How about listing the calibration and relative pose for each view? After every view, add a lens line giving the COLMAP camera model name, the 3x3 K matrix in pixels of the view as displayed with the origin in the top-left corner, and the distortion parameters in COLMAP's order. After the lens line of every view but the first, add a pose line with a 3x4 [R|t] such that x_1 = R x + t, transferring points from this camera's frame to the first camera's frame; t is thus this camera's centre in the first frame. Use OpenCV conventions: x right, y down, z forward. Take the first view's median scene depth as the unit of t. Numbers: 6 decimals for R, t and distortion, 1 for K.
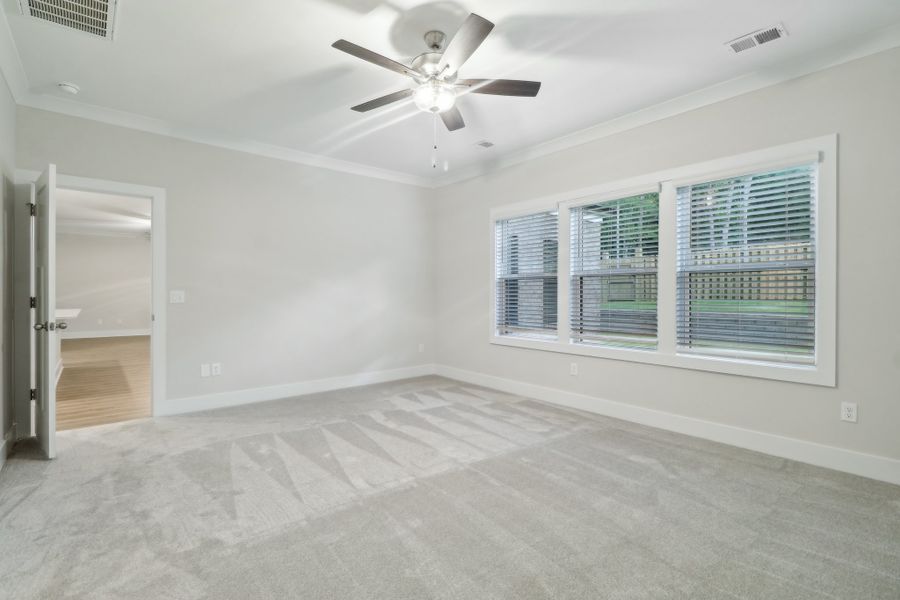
lens RADIAL K [[419.8, 0, 450.0], [0, 419.8, 300.0], [0, 0, 1]] dist [0.019955, -0.000549]
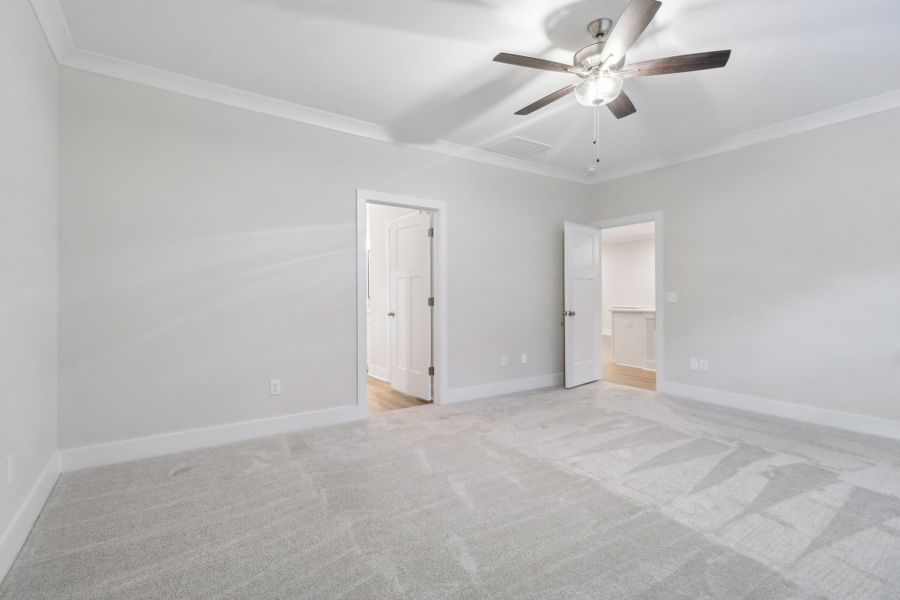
lens RADIAL K [[419.8, 0, 450.0], [0, 419.8, 300.0], [0, 0, 1]] dist [0.019955, -0.000549]
pose [[-0.083033, 0.008565, -0.996510, 0.765530], [-0.019336, 0.999761, 0.010204, 0.000101], [0.996359, 0.020115, -0.082847, 0.605938]]
